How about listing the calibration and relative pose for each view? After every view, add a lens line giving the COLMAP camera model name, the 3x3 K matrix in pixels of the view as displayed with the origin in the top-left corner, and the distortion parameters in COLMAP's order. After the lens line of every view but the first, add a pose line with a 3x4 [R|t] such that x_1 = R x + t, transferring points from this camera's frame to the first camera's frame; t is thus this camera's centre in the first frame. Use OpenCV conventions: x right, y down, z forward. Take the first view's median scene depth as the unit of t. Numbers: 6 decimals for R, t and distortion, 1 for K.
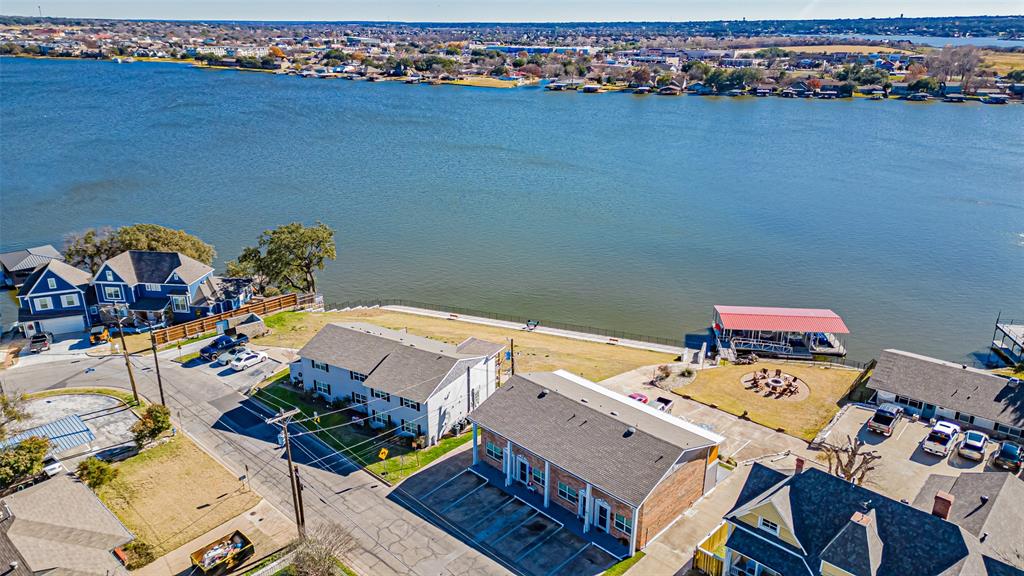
lens RADIAL K [[711.9, 0, 511.5], [0, 711.9, 288.3], [0, 0, 1]] dist [0.069089, -0.063895]
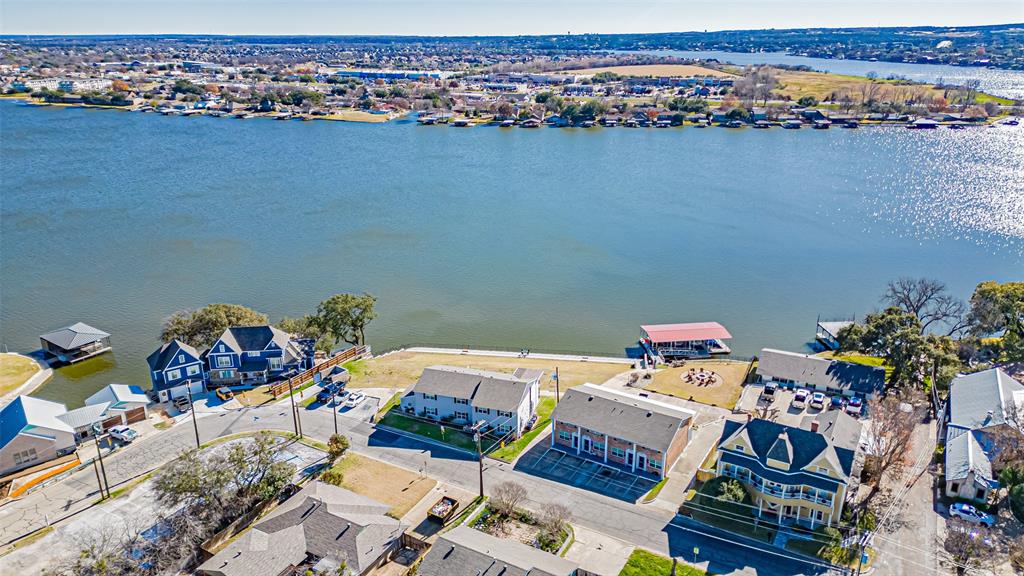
lens RADIAL K [[711.9, 0, 512.2], [0, 711.9, 290.3], [0, 0, 1]] dist [0.069089, -0.063895]
pose [[0.975497, -0.080094, 0.204918, -0.272443], [0.082461, 0.996590, -0.003025, -0.068974], [-0.203977, 0.019849, 0.978774, -0.365292]]
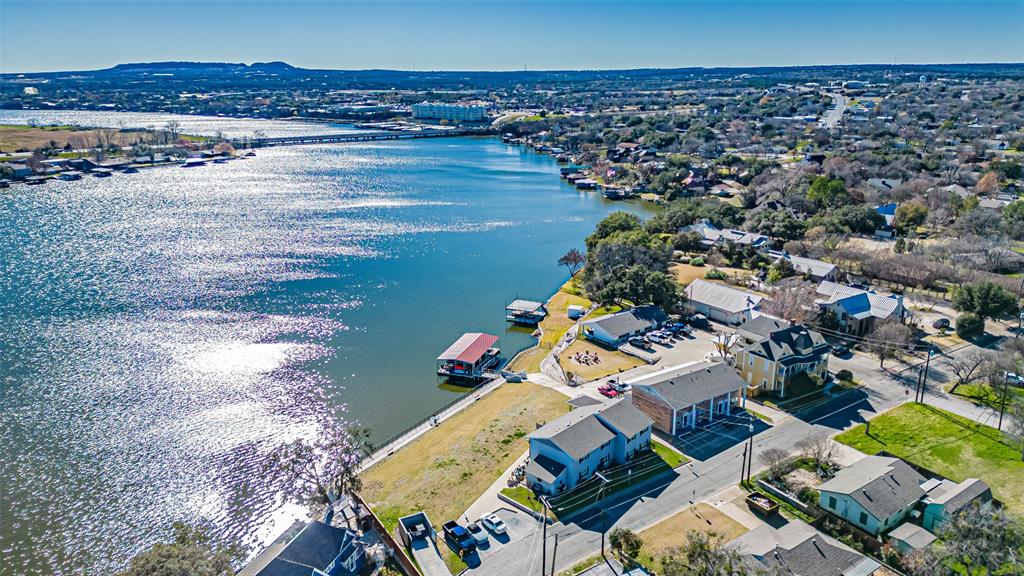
lens RADIAL K [[711.9, 0, 513.6], [0, 711.9, 283.9], [0, 0, 1]] dist [0.069089, -0.063895]
pose [[0.221664, -0.273679, 0.935930, -1.049634], [0.342156, 0.920610, 0.188164, -0.355480], [-0.913123, 0.278525, 0.297707, 0.434474]]
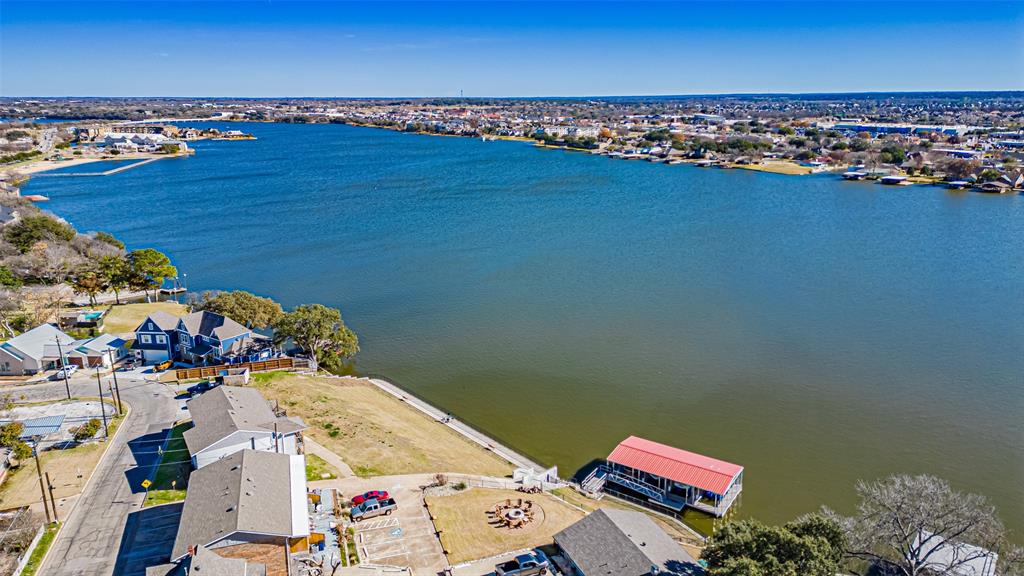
lens RADIAL K [[711.9, 0, 511.5], [0, 711.9, 290.1], [0, 0, 1]] dist [0.069089, -0.063895]
pose [[0.876963, 0.116838, -0.466138, 0.628552], [-0.157873, 0.986202, -0.049821, -0.110824], [0.453886, 0.117281, 0.883308, 0.010989]]
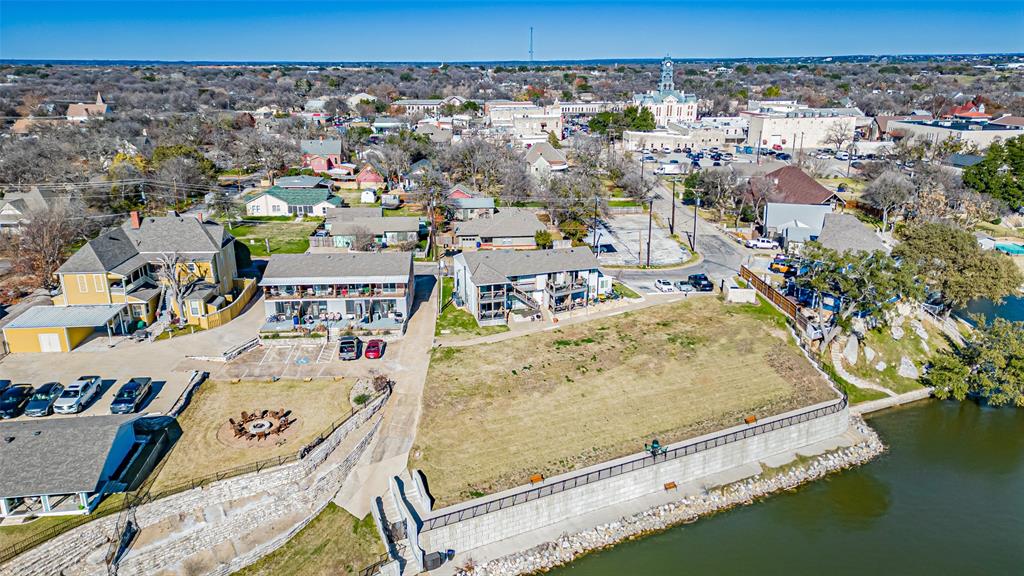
lens RADIAL K [[711.9, 0, 512.0], [0, 711.9, 285.2], [0, 0, 1]] dist [0.069089, -0.063895]
pose [[-0.691782, 0.213917, -0.689694, 0.530777], [-0.244412, 0.829376, 0.502392, -0.363386], [0.679486, 0.516115, -0.521464, 1.175919]]
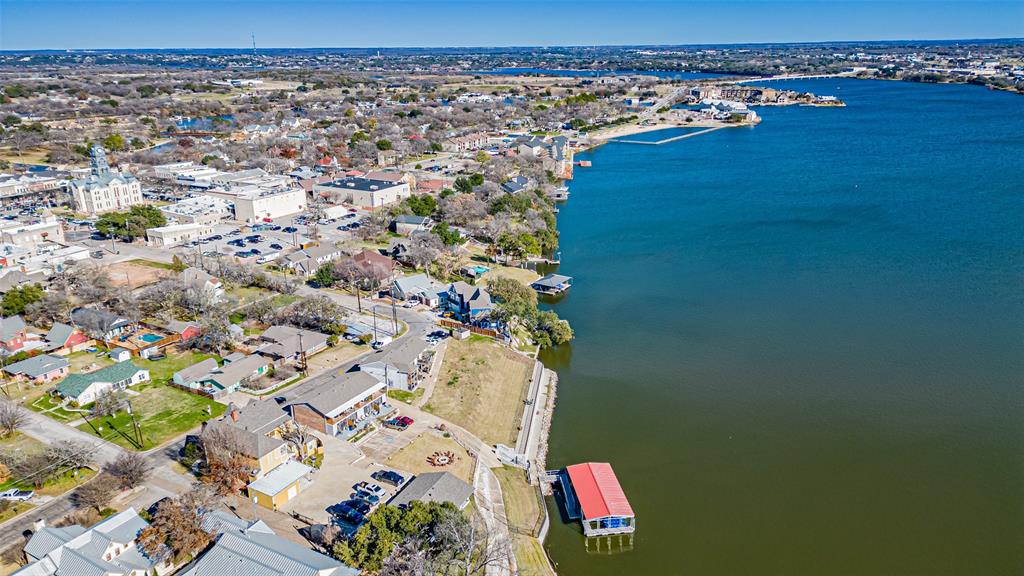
lens RADIAL K [[711.9, 0, 516.3], [0, 711.9, 289.4], [0, 0, 1]] dist [0.069089, -0.063895]
pose [[0.233545, 0.307208, -0.922540, 1.479320], [-0.327412, 0.918218, 0.222883, -0.551692], [0.915564, 0.249998, 0.315029, 0.381926]]
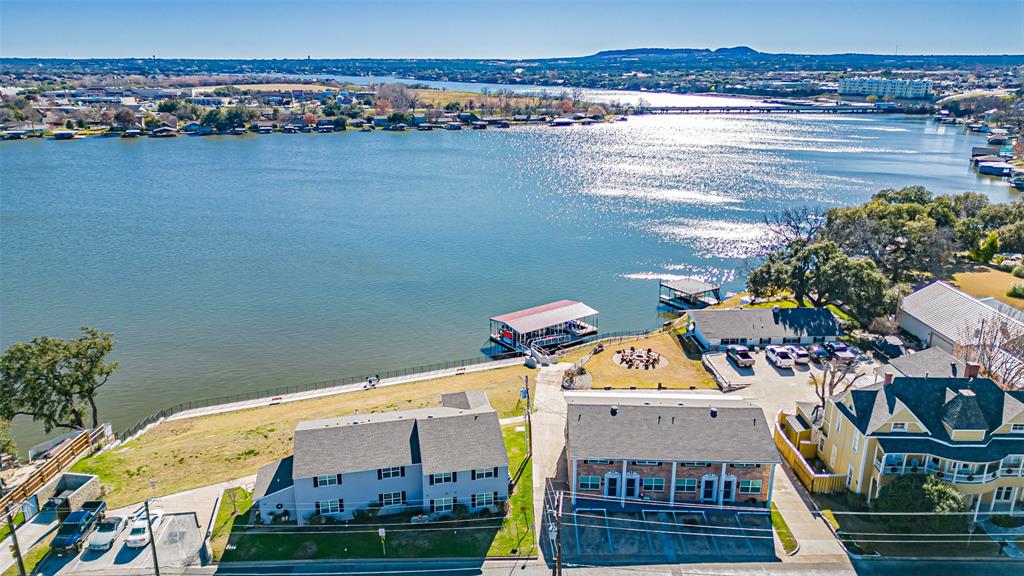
lens RADIAL K [[711.9, 0, 510.1], [0, 711.9, 286.3], [0, 0, 1]] dist [0.069089, -0.063895]
pose [[0.739301, -0.198739, 0.643379, -0.413461], [0.231295, 0.972270, 0.034555, -0.058586], [-0.632406, 0.123264, 0.764767, 0.160690]]
